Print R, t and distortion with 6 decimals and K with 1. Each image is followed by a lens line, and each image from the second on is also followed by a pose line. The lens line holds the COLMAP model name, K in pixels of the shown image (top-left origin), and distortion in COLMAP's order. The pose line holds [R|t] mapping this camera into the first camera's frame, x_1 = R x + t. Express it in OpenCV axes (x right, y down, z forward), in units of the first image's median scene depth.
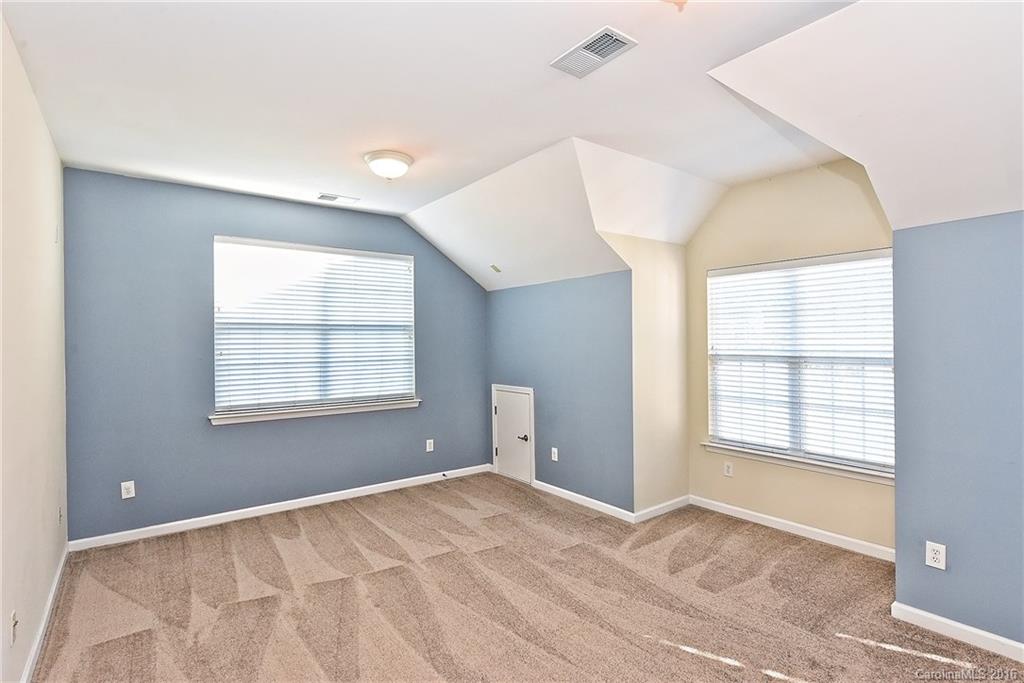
lens RADIAL K [[488.3, 0, 512.9], [0, 488.3, 341.1], [0, 0, 1]] dist [-0.000505, 0.000037]
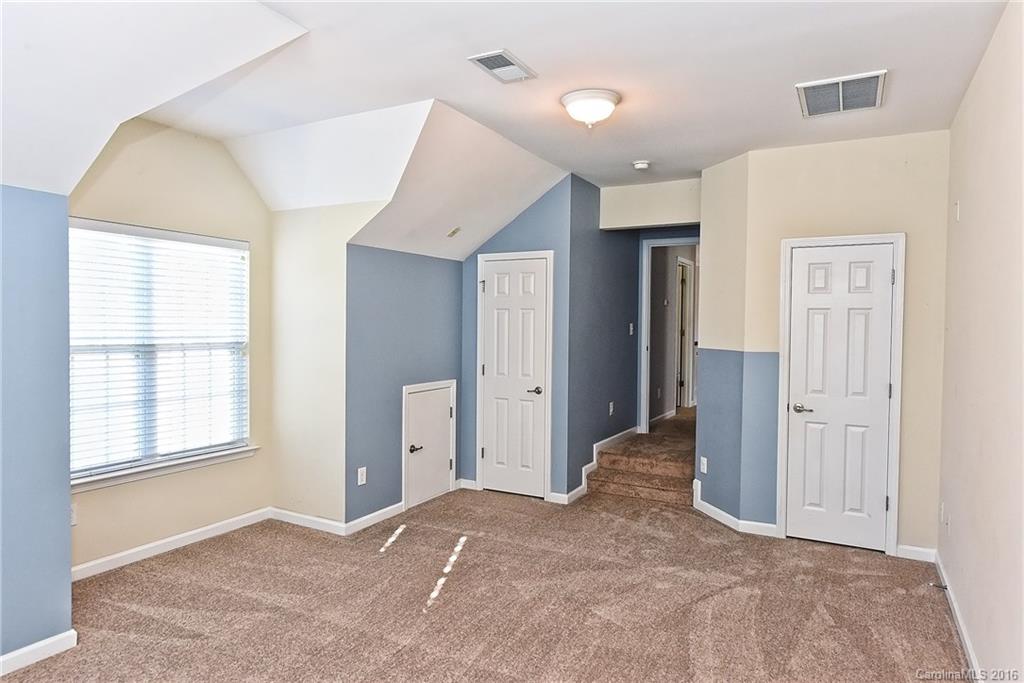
lens RADIAL K [[652.9, 0, 512.5], [0, 652.9, 340.7], [0, 0, 1]] dist [-0.001346, -0.000452]
pose [[-0.394197, -0.018273, 0.918844, -0.691974], [-0.002767, 0.999821, 0.018696, 0.002814], [-0.919022, 0.004827, -0.394177, 0.878284]]
